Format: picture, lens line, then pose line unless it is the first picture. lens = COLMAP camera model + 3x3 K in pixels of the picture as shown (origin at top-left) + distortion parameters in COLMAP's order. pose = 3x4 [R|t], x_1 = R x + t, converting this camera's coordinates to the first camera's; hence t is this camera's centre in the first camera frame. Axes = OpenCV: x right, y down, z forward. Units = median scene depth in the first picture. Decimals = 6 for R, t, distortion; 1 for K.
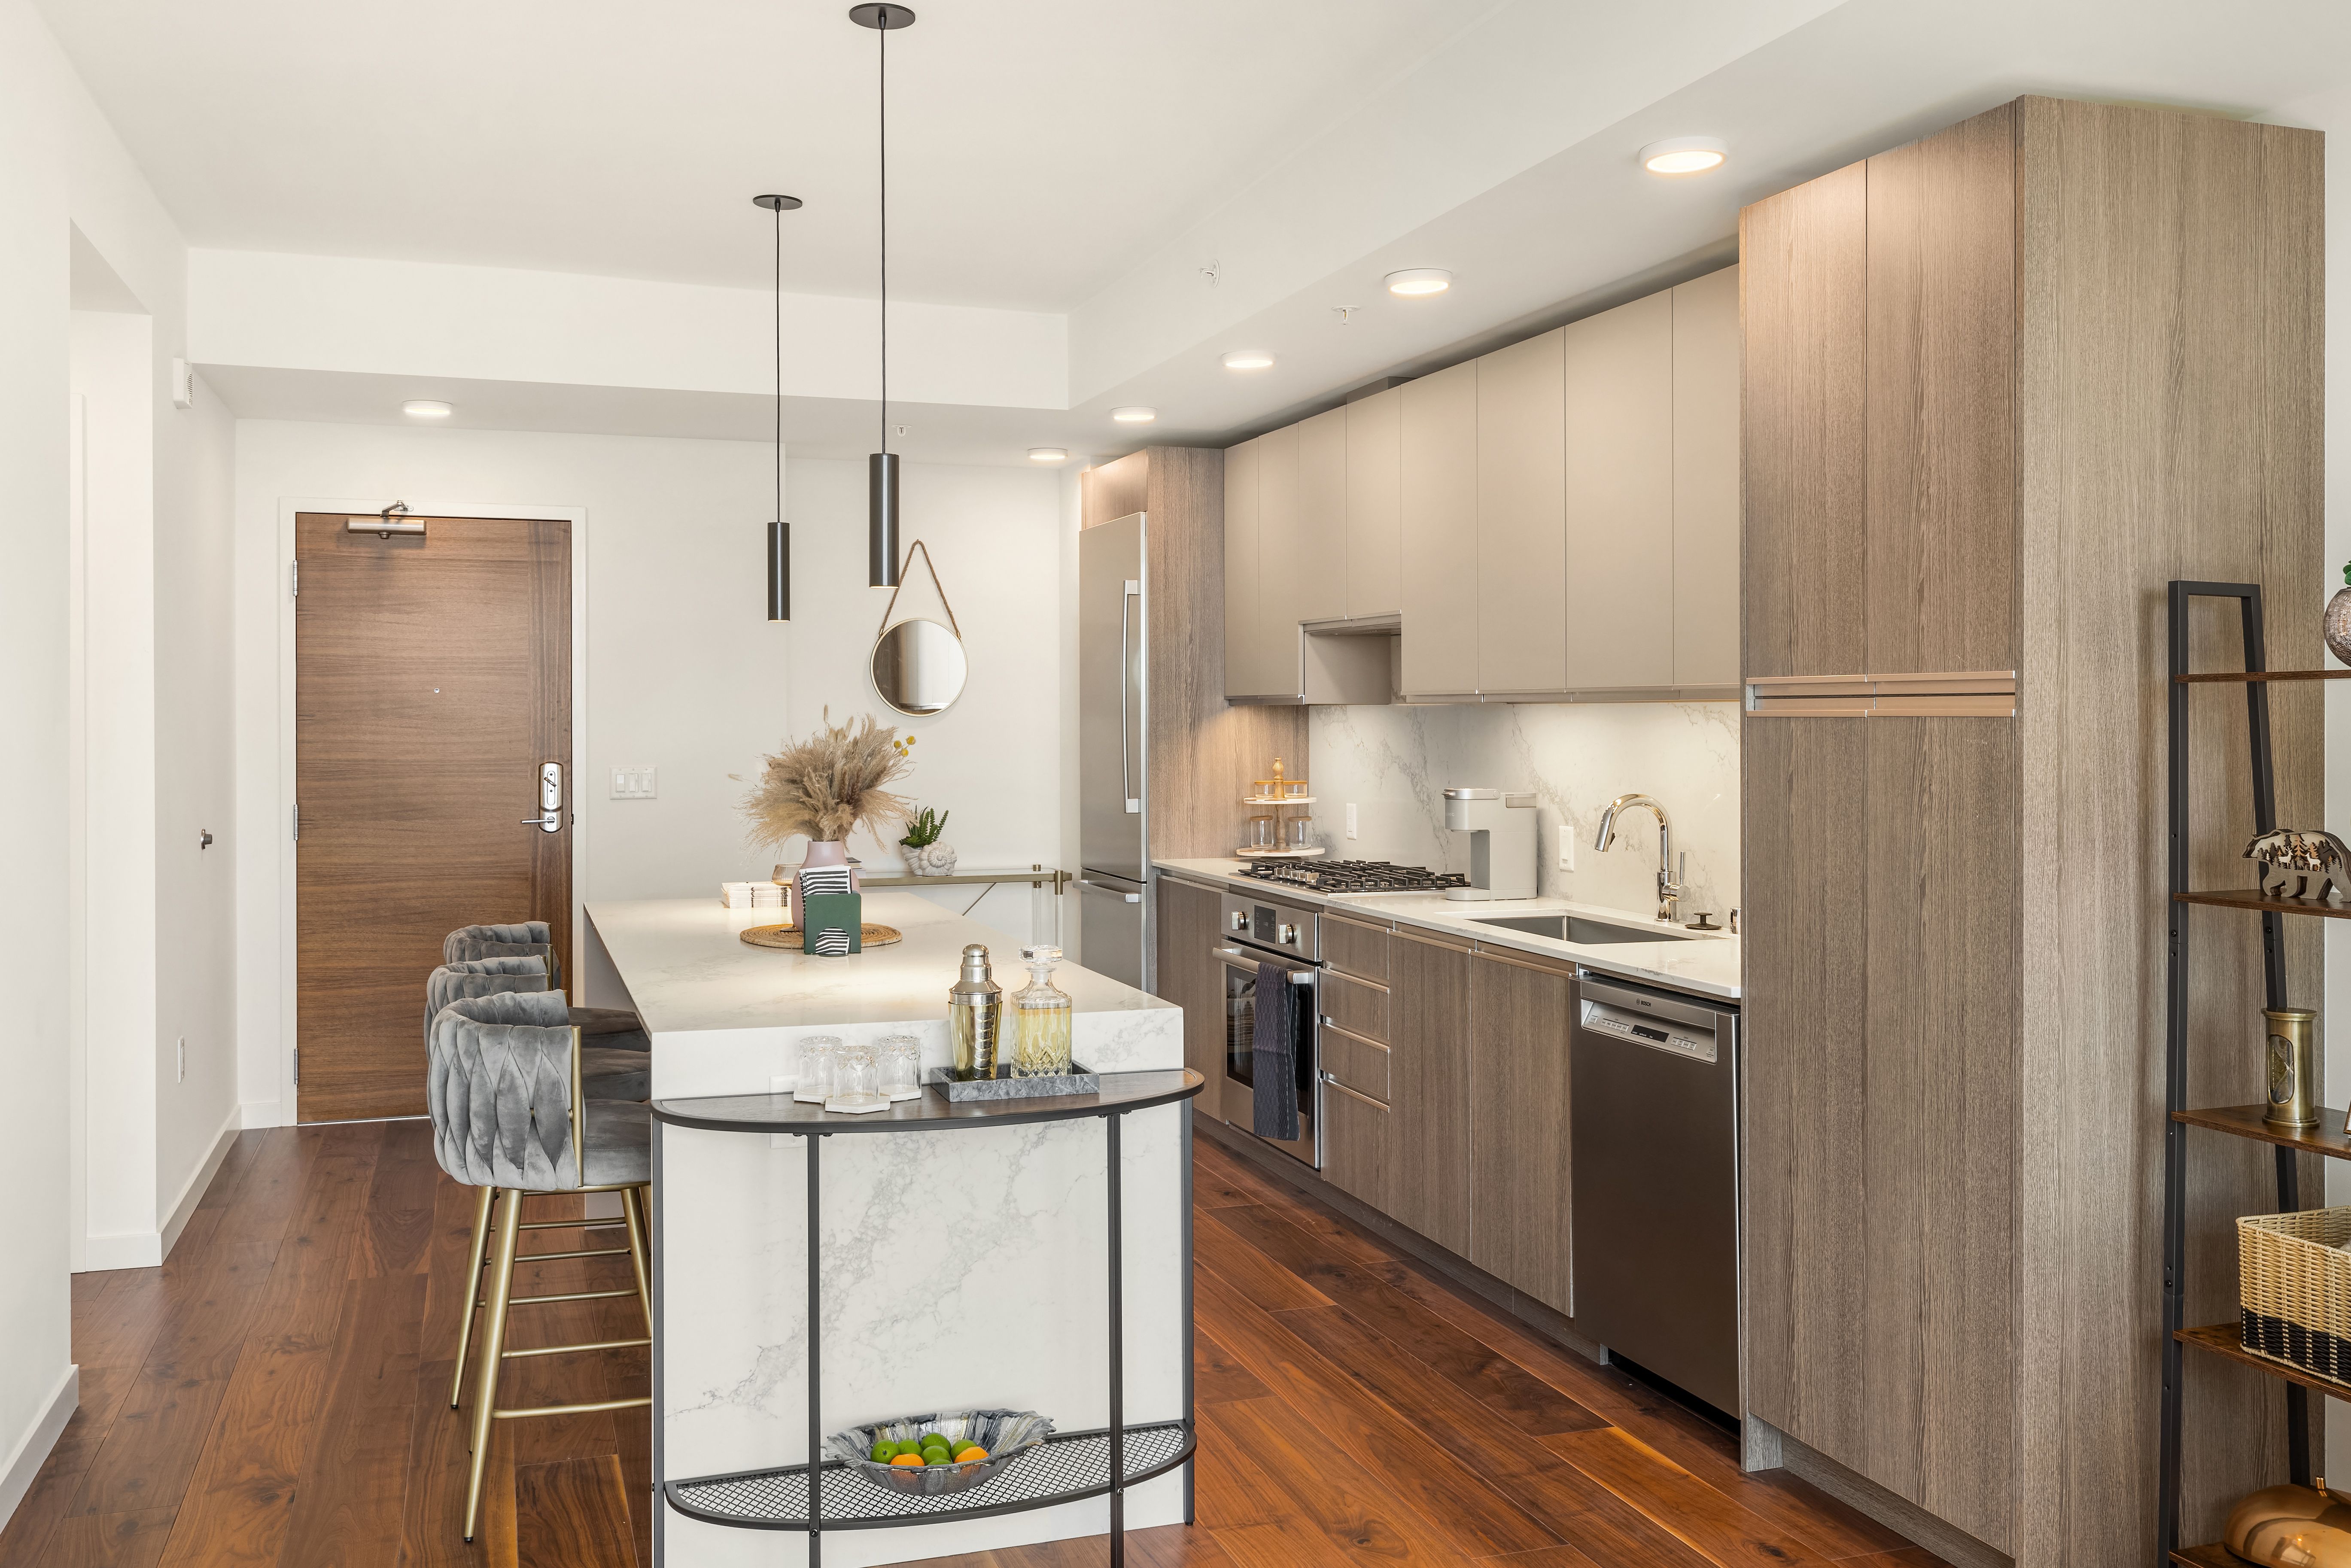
lens RADIAL K [[1994.3, 0, 1177.4], [0, 1994.3, 785.9], [0, 0, 1]] dist [0.009611, 0.001880]
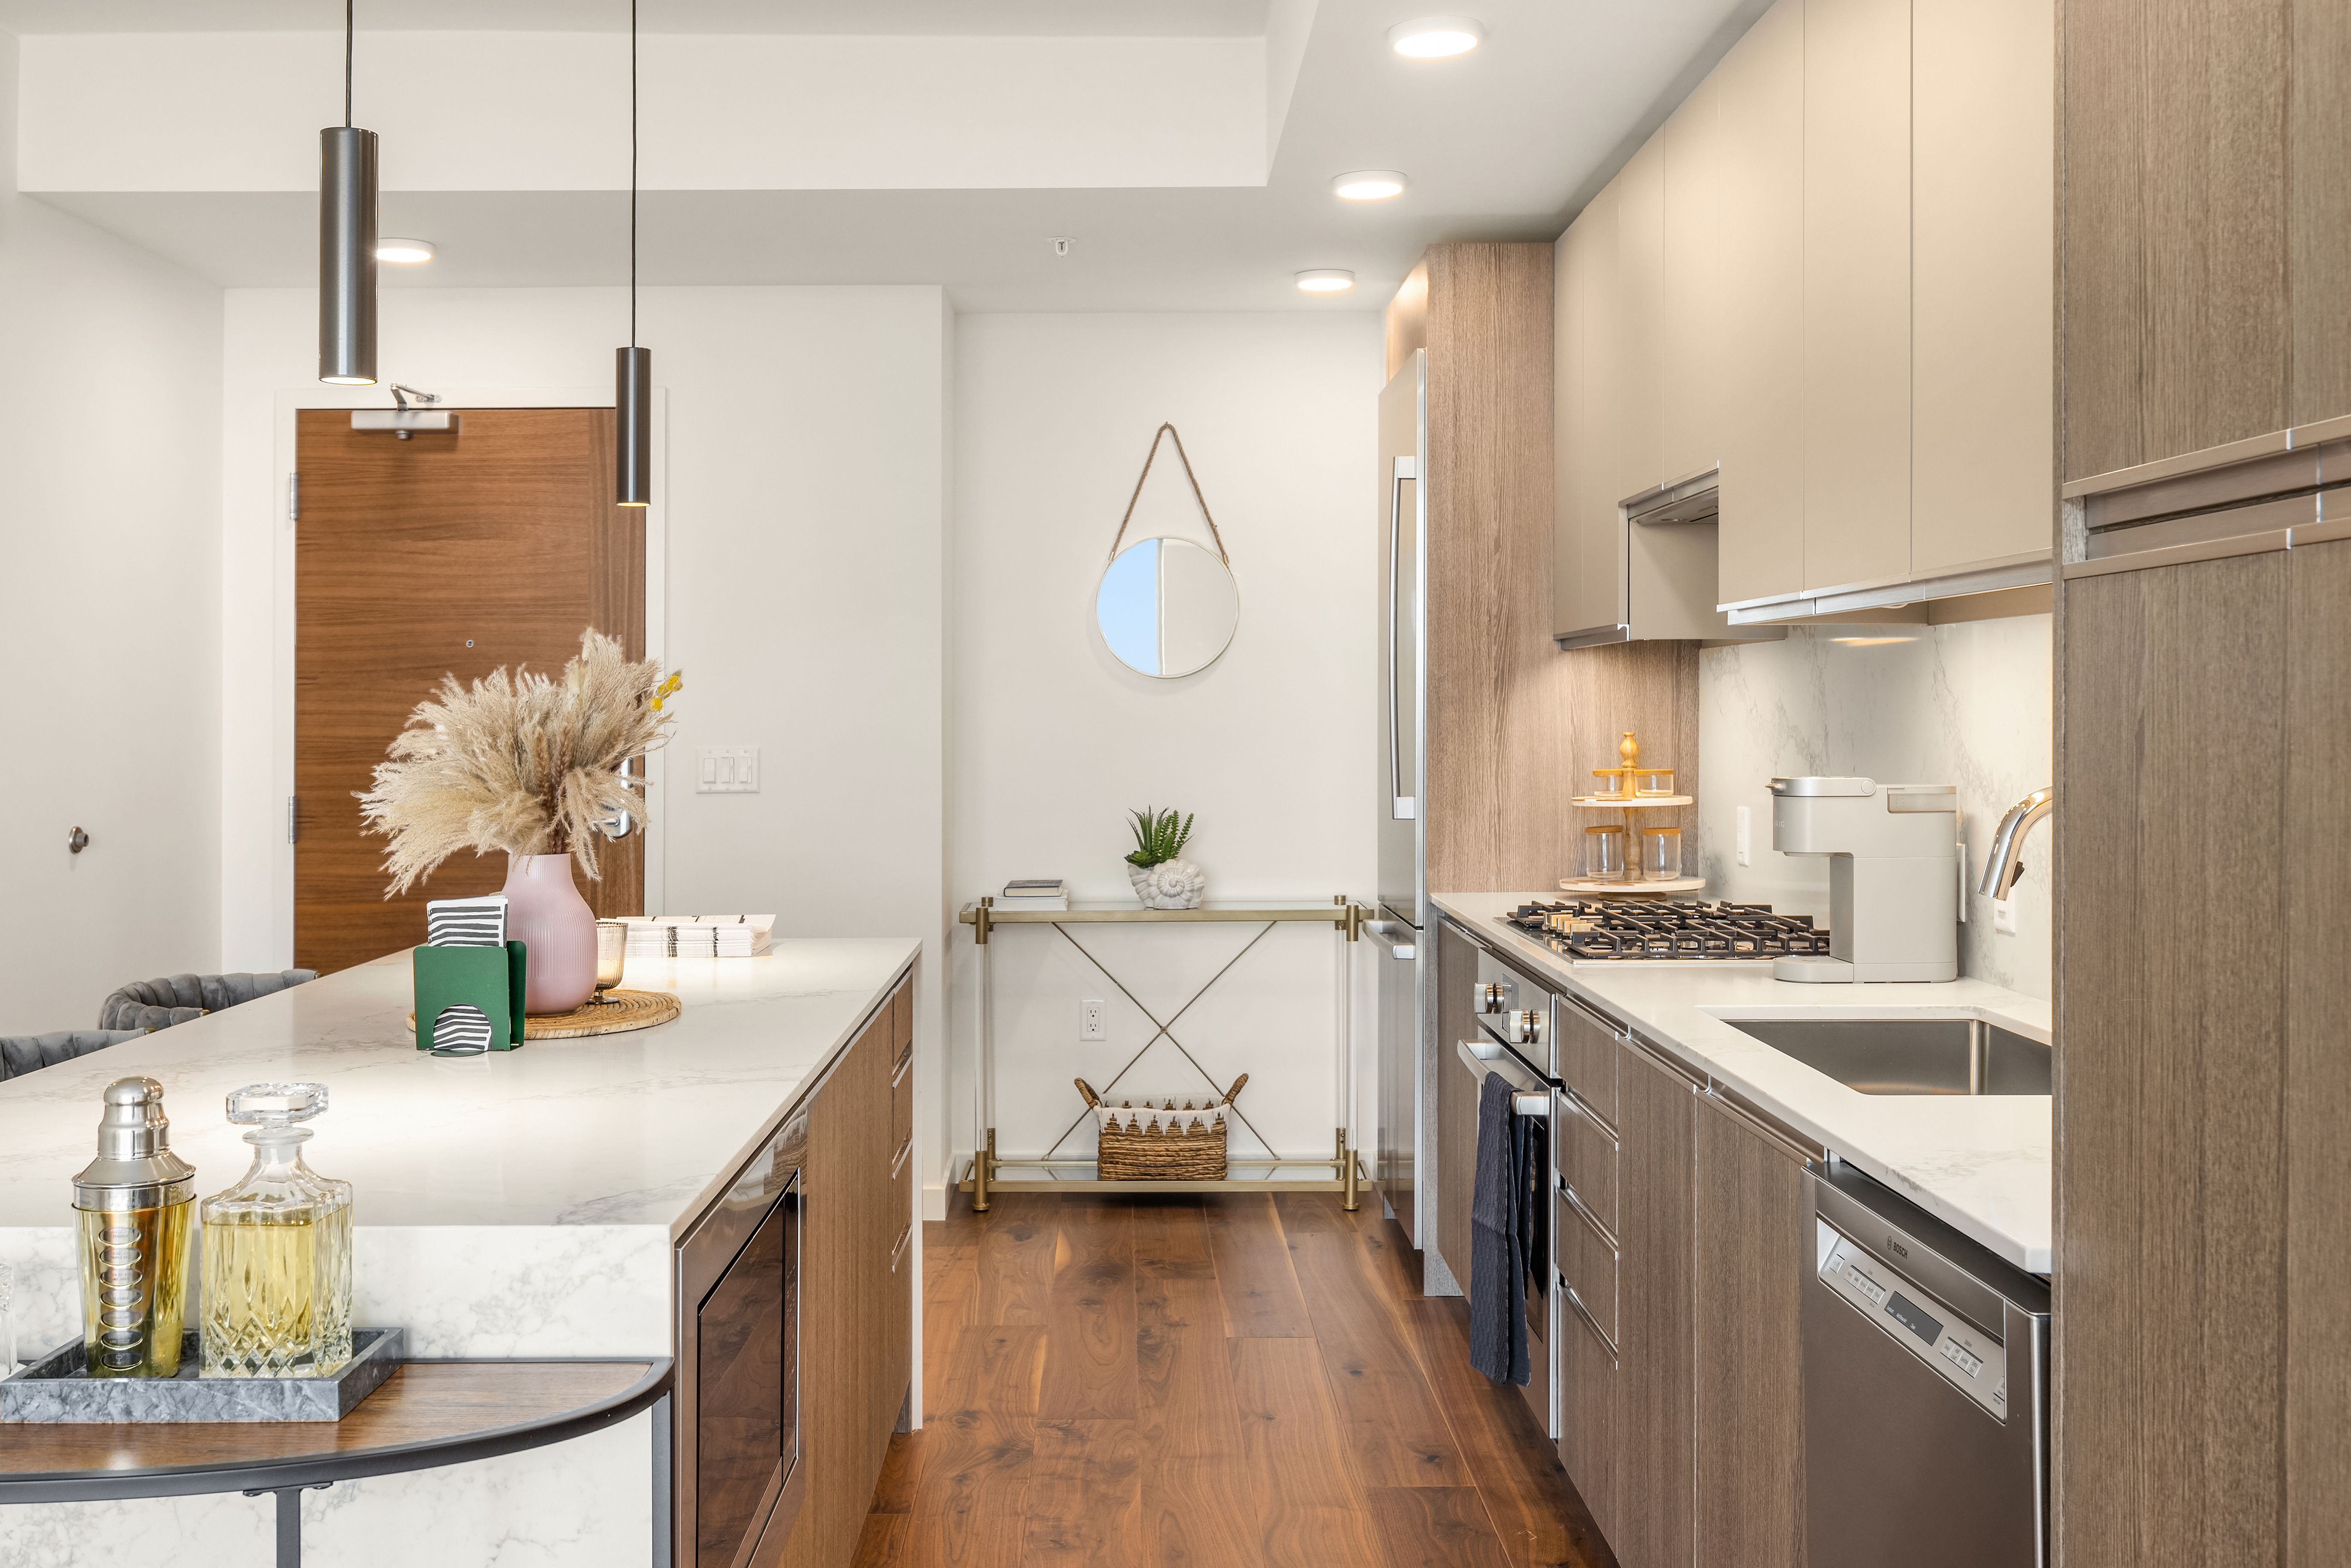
lens RADIAL K [[2272.8, 0, 1173.5], [0, 2272.8, 782.7], [0, 0, 1]] dist [0.003928, 0.000000]
pose [[0.942233, 0.004647, -0.334925, 0.159522], [-0.006366, 0.999972, -0.004035, 0.005538], [0.334897, 0.005934, 0.942236, 0.299675]]
